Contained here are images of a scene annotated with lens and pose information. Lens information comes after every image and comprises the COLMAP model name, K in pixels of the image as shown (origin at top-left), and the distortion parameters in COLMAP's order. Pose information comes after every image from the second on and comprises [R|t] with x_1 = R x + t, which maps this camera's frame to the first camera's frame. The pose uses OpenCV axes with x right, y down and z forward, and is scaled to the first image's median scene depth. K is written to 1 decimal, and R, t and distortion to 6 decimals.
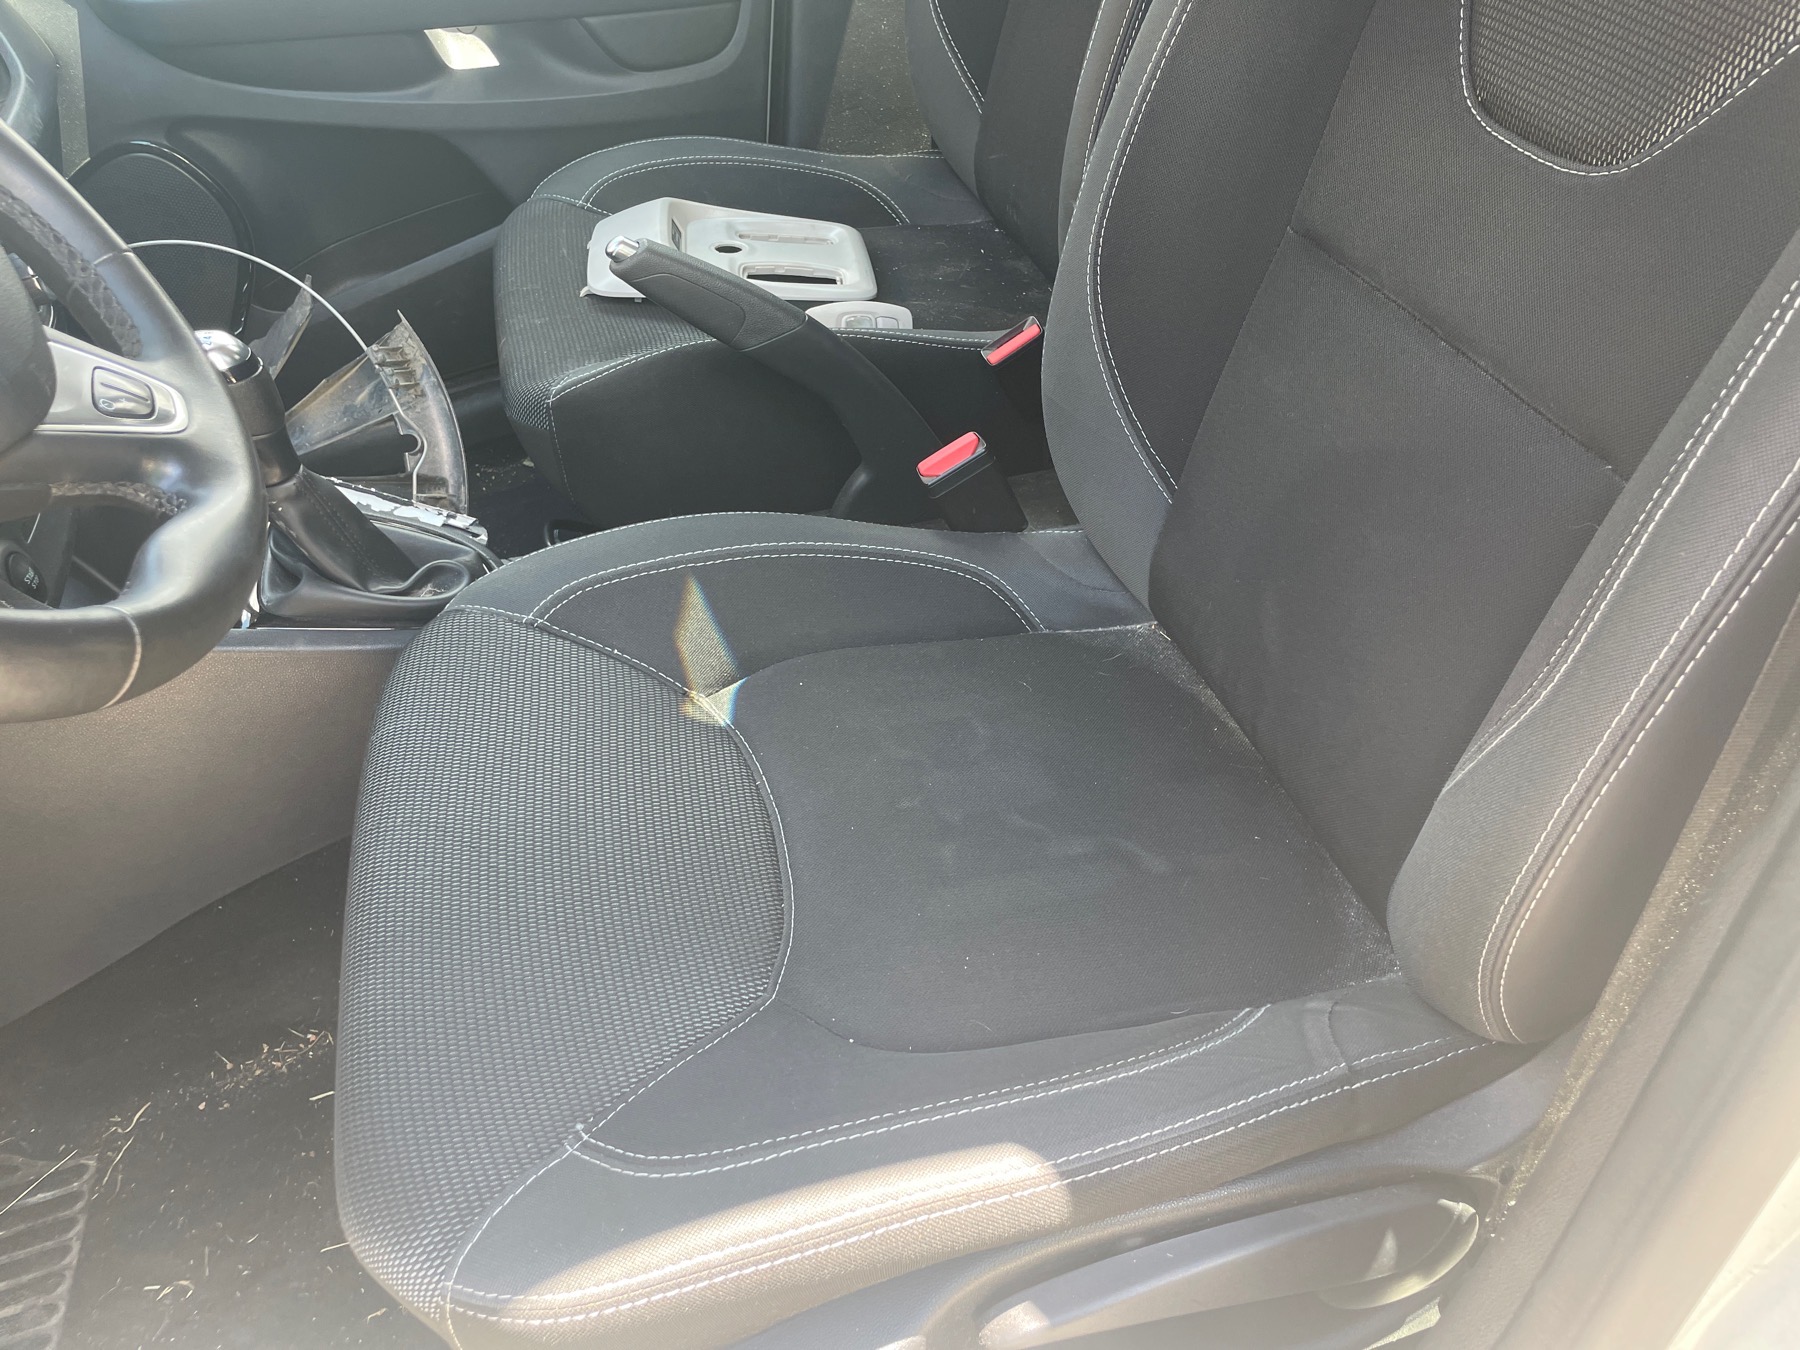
lens RADIAL K [[1367.3, 0, 916.2], [0, 1367.3, 662.5], [0, 0, 1]] dist [0.076520, -0.105021]
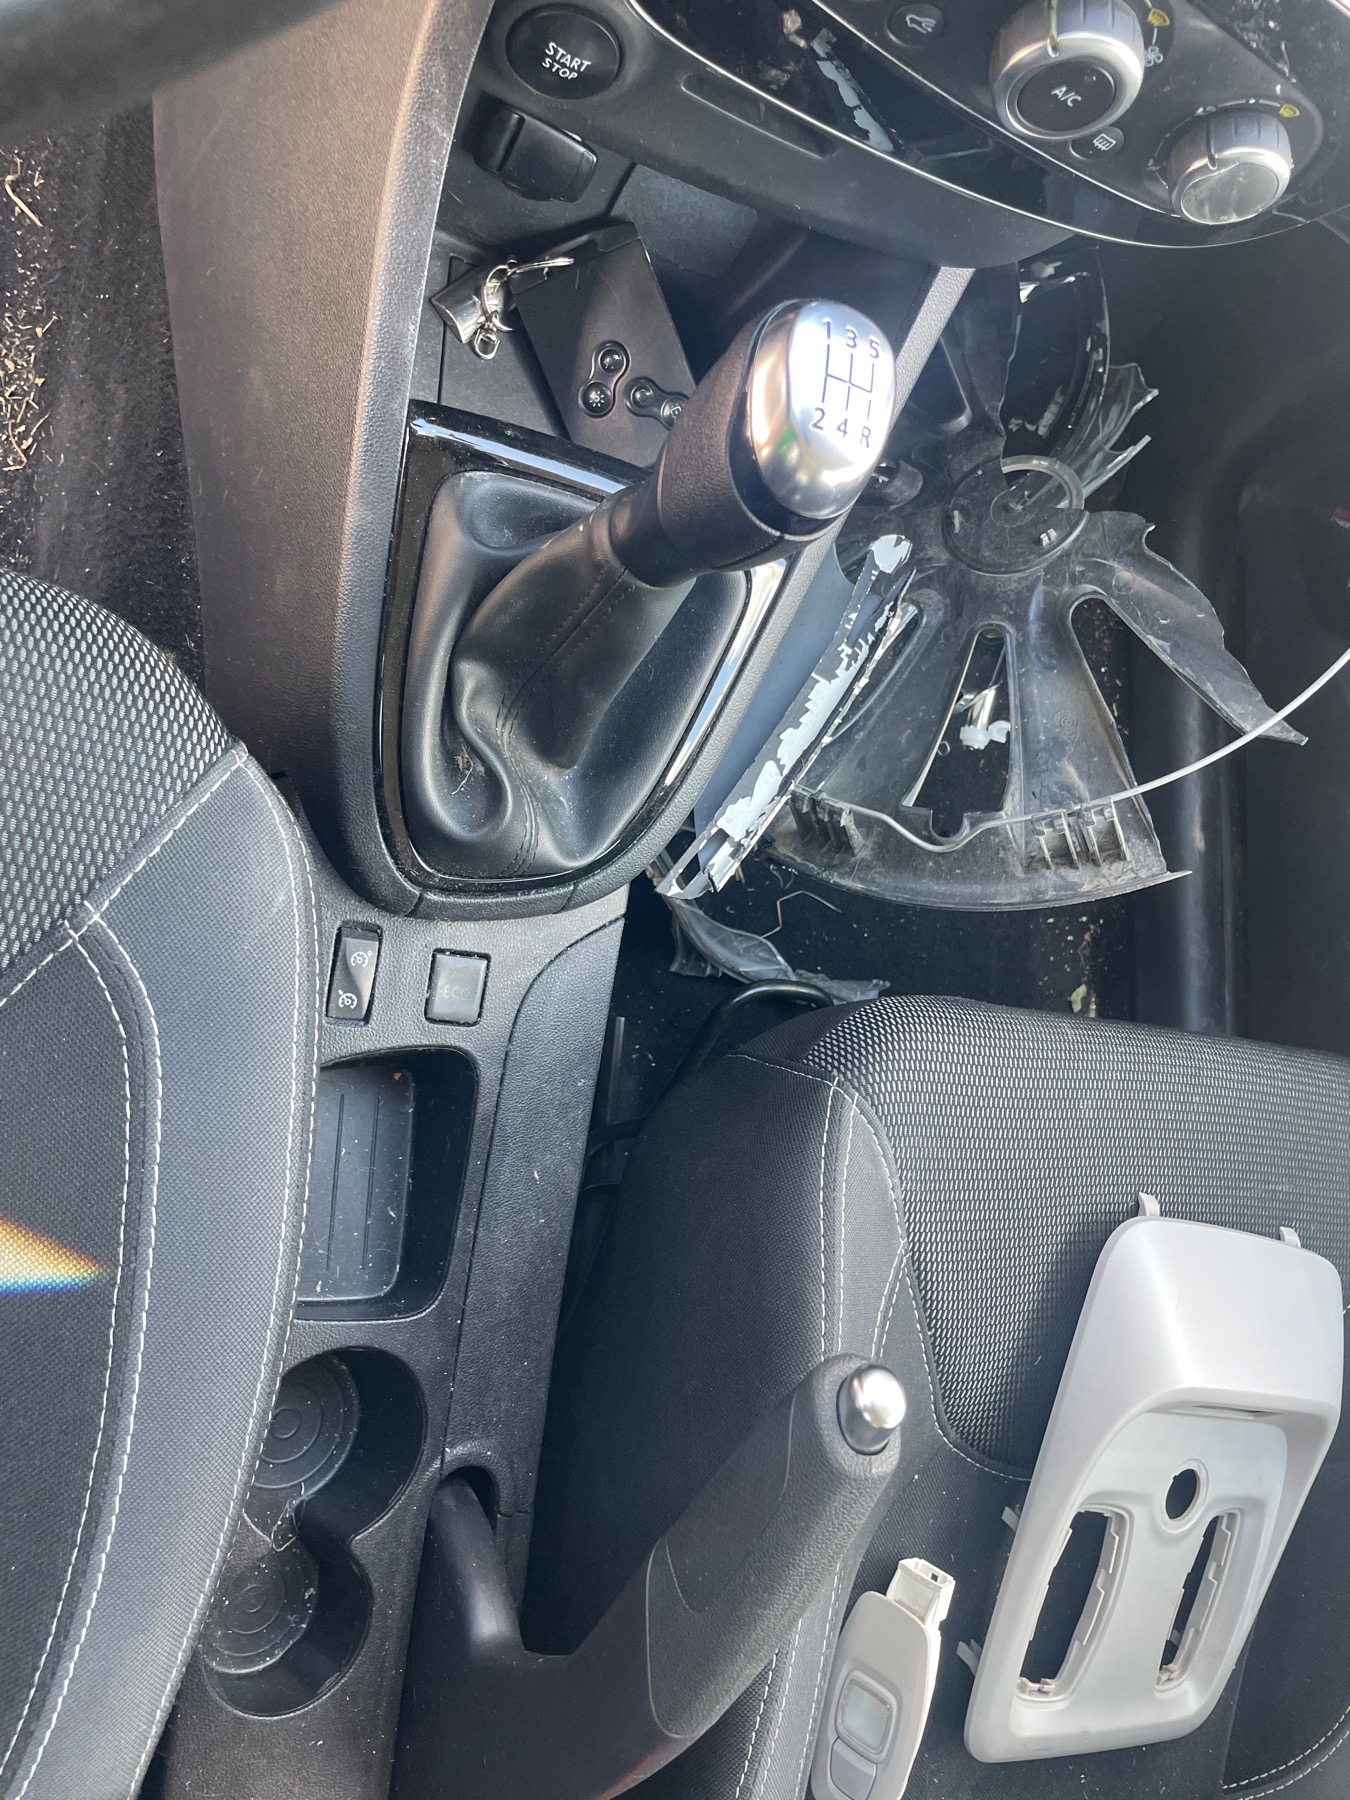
lens RADIAL K [[1367.3, 0, 714.7], [0, 1367.3, 910.8], [0, 0, 1]] dist [0.076520, -0.105021]
pose [[-0.362359, 0.918662, -0.157343, -0.222404], [-0.891949, -0.292817, 0.344507, -0.299383], [0.270413, 0.265177, 0.925504, 0.482445]]
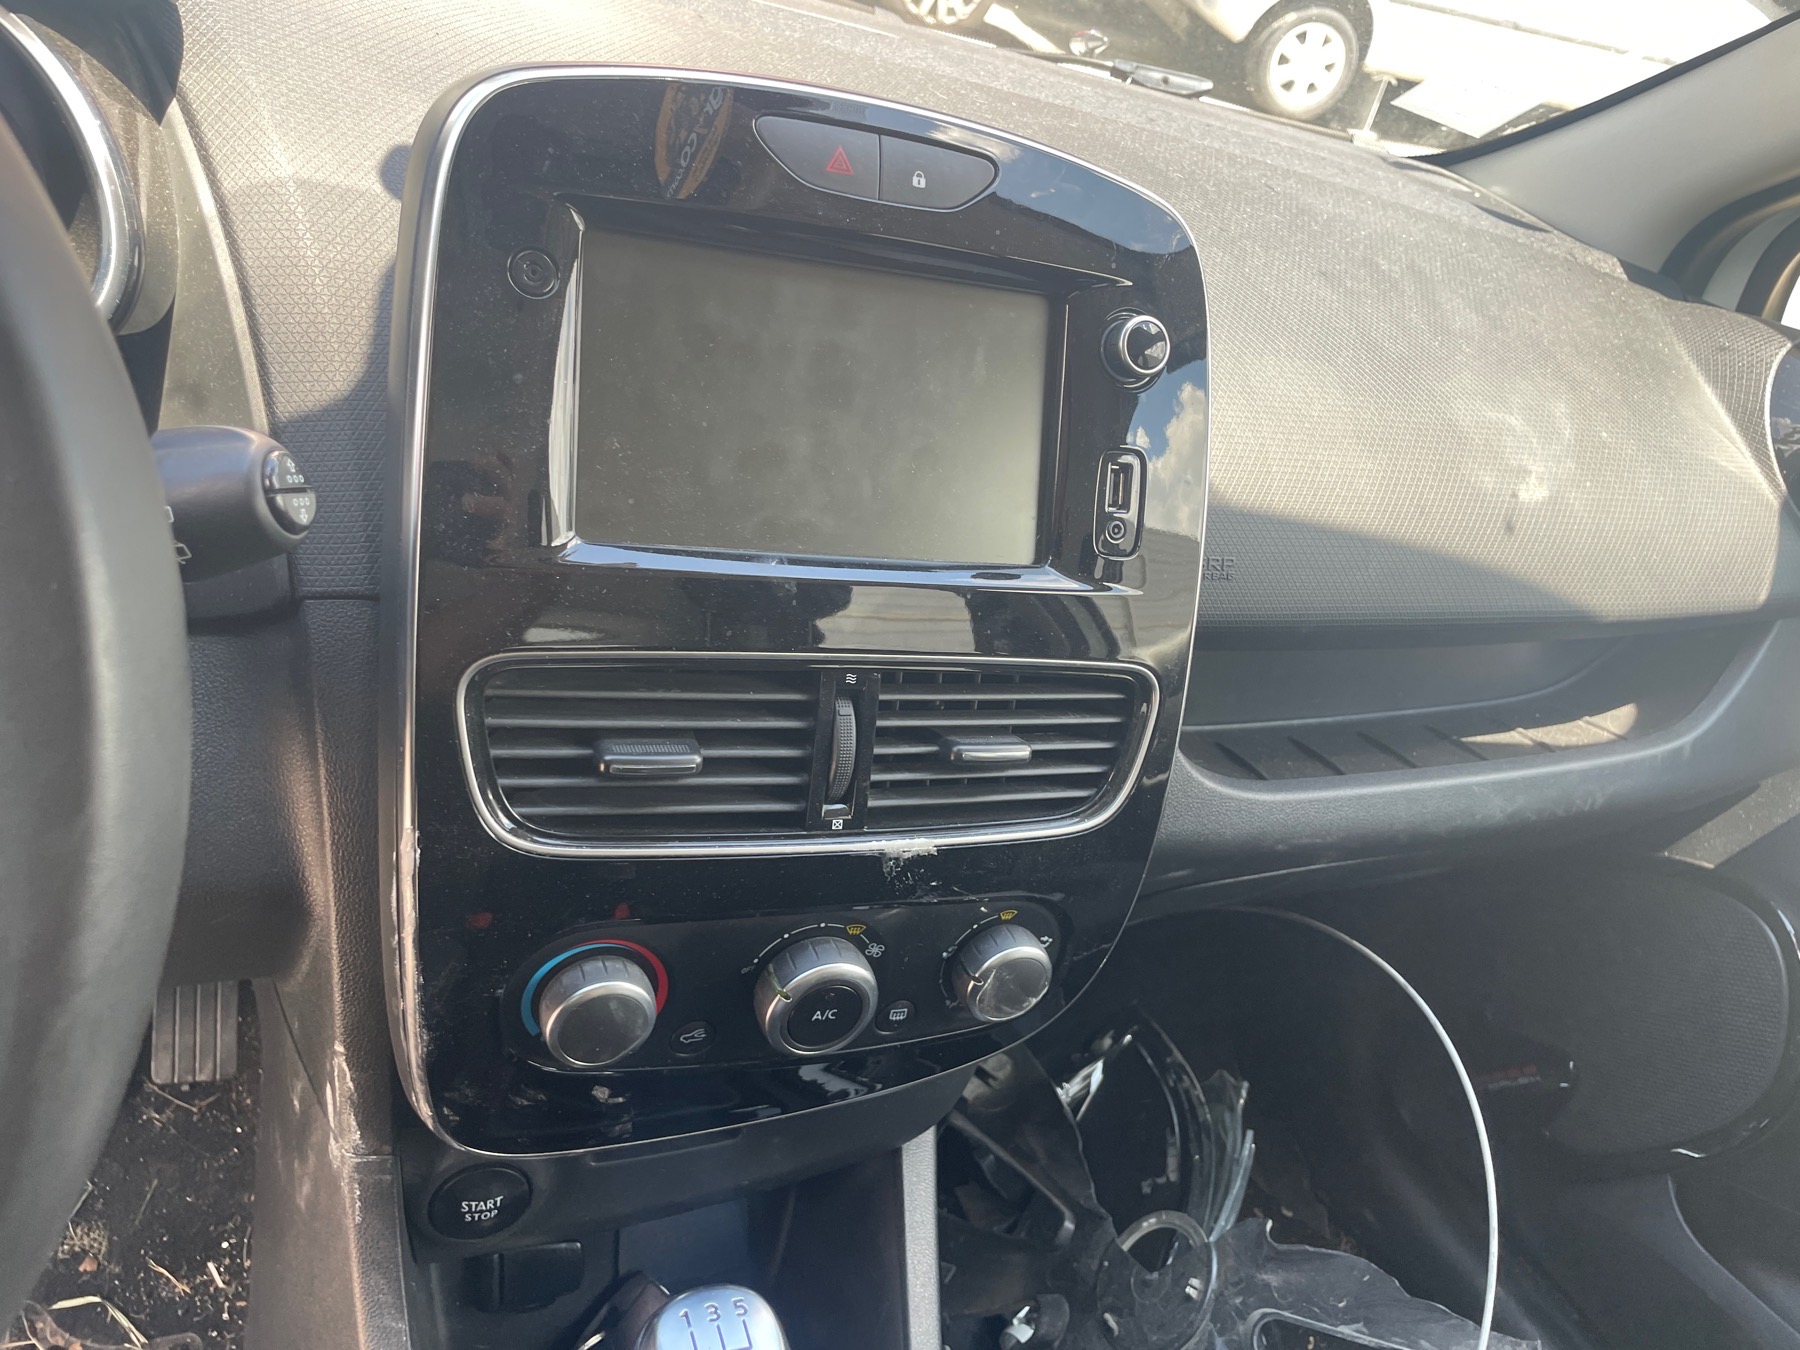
lens RADIAL K [[1367.3, 0, 894.6], [0, 1367.3, 645.2], [0, 0, 1]] dist [0.076520, -0.105021]
pose [[0.054852, 0.607225, -0.792634, -0.233607], [-0.801284, 0.500417, 0.327912, -0.407290], [0.595764, 0.617138, 0.514009, 0.502825]]
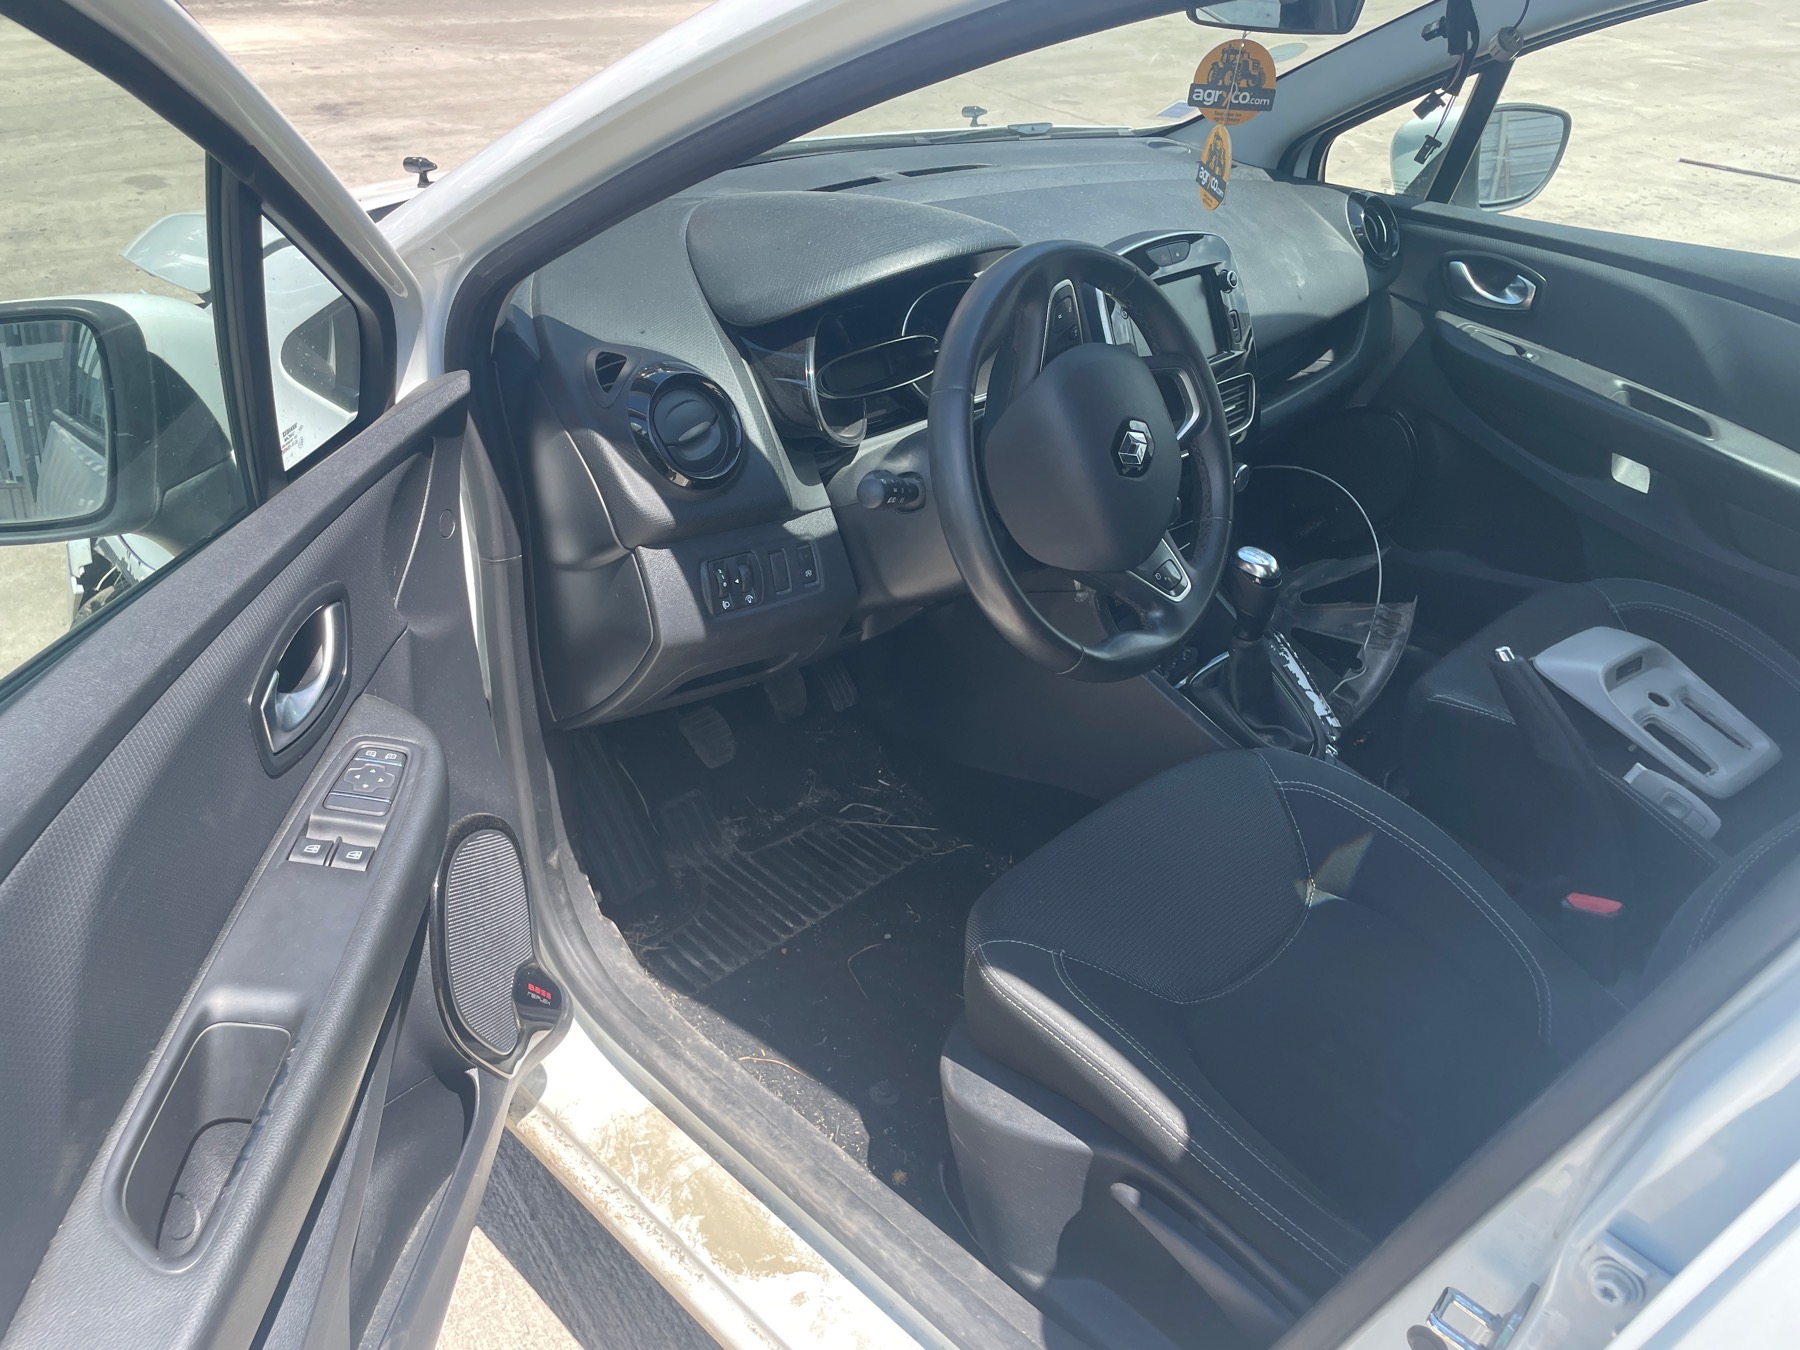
lens RADIAL K [[1367.3, 0, 868.5], [0, 1367.3, 672.8], [0, 0, 1]] dist [0.076520, -0.105021]
pose [[0.484205, 0.595140, -0.641369, 0.371449], [-0.650472, 0.735111, 0.191048, -0.099159], [0.585177, 0.324686, 0.743066, -0.461508]]
